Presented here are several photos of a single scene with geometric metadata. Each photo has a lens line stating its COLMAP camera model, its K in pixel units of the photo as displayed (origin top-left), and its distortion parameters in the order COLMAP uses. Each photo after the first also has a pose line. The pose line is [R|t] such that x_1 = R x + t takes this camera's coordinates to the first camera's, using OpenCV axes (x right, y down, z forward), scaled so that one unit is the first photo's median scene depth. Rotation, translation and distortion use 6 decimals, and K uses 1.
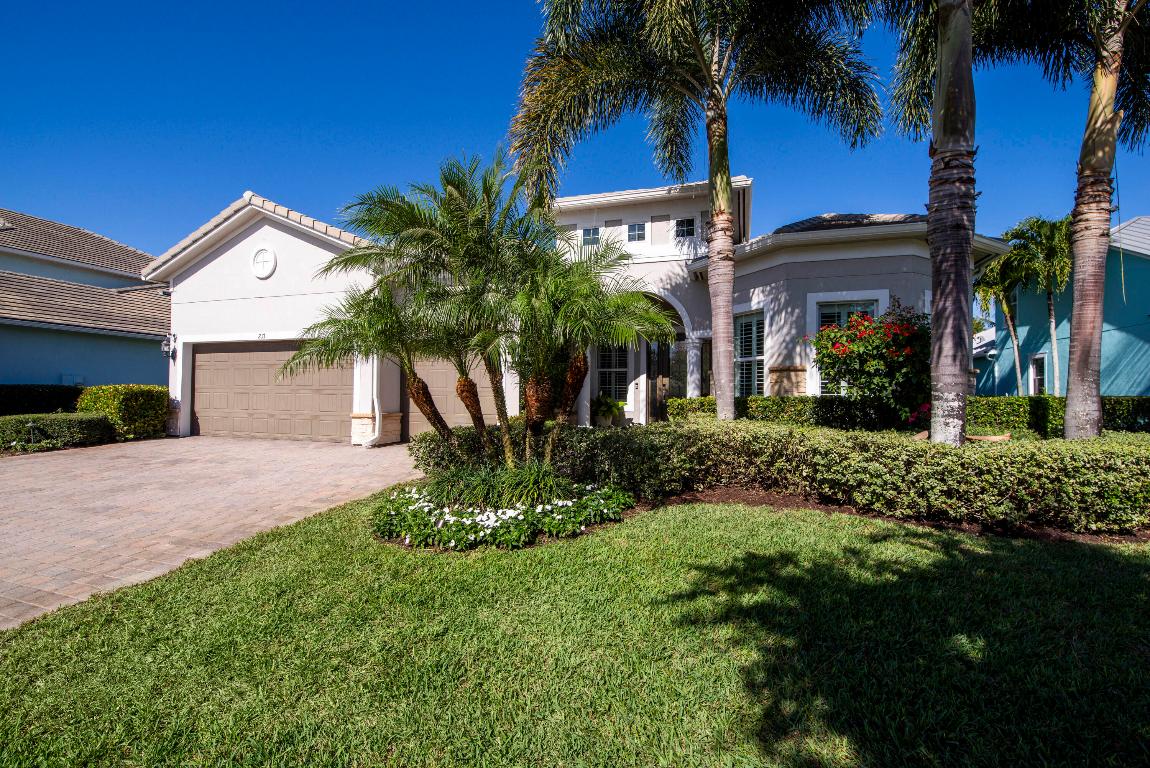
lens RADIAL K [[502.4, 0, 578.0], [0, 502.4, 387.4], [0, 0, 1]] dist [-0.011497, -0.001896]
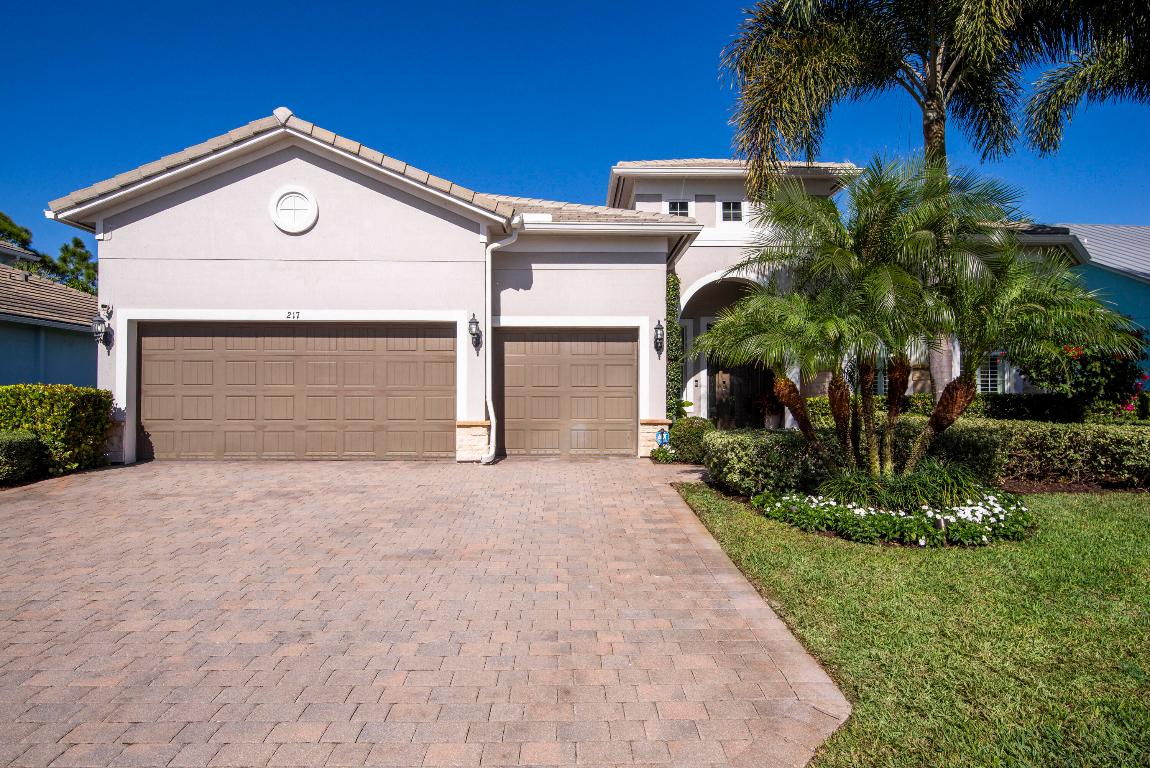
lens RADIAL K [[649.8, 0, 582.6], [0, 649.8, 382.9], [0, 0, 1]] dist [0.004192, -0.001076]
pose [[0.941781, -0.003981, 0.336204, -0.539032], [0.003398, 0.999992, 0.002324, -0.007294], [-0.336210, -0.001046, 0.941786, -0.002095]]
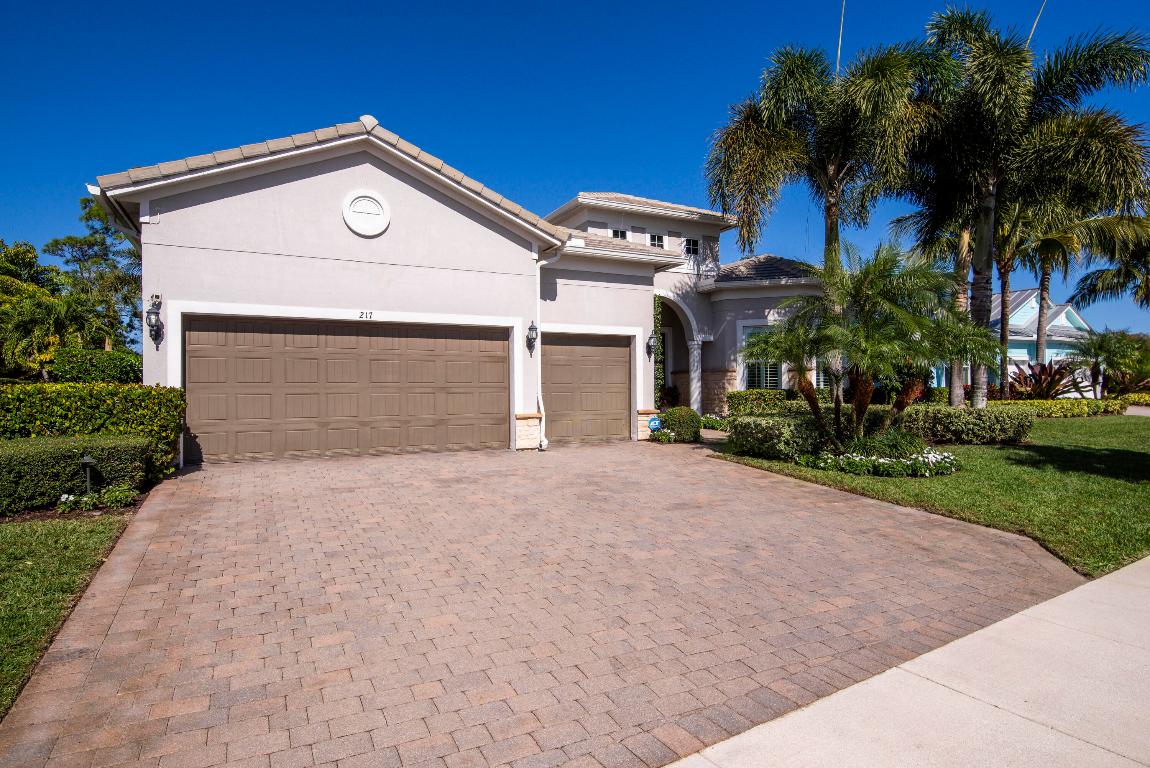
lens RADIAL K [[649.8, 0, 585.5], [0, 649.8, 380.3], [0, 0, 1]] dist [0.004192, -0.001076]
pose [[0.703477, -0.004136, 0.710706, -1.047546], [0.002258, 0.999991, 0.003584, -0.009705], [-0.710714, -0.000916, 0.703480, 0.101987]]
